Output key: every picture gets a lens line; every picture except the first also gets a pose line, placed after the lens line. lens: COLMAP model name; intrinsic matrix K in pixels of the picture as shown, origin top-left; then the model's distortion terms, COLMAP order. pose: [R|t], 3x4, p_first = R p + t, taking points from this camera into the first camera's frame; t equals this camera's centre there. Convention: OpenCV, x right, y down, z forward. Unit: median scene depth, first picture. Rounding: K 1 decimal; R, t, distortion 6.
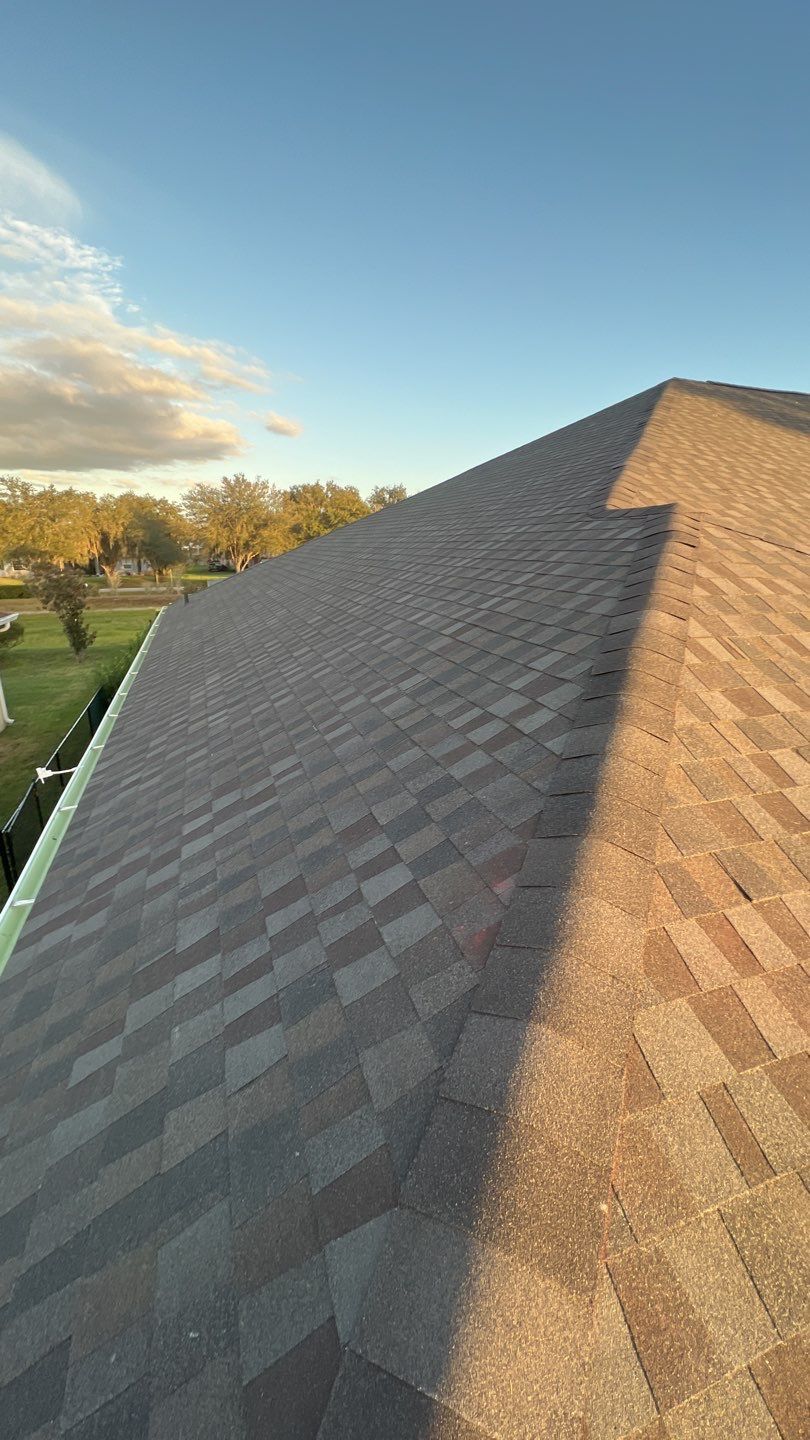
lens RADIAL K [[577.8, 0, 403.6], [0, 577.8, 715.2], [0, 0, 1]] dist [-0.001345, 0.000540]
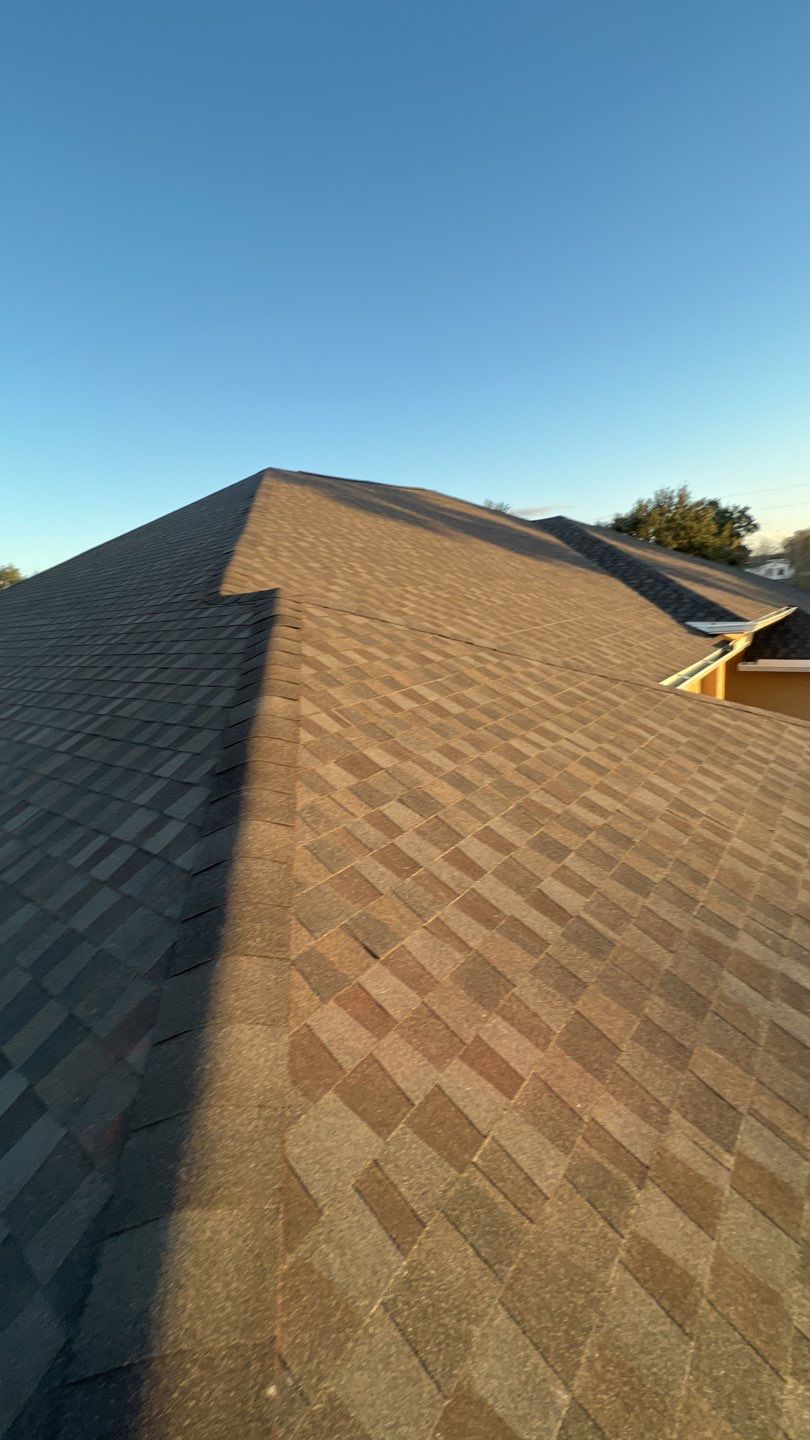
lens RADIAL K [[578.7, 0, 405.0], [0, 578.7, 720.0], [0, 0, 1]] dist [0.001718, -0.000338]
pose [[0.837326, -0.186300, 0.513981, 0.090590], [0.238476, 0.970453, -0.036747, -0.039528], [-0.491949, 0.153342, 0.857014, -0.025487]]
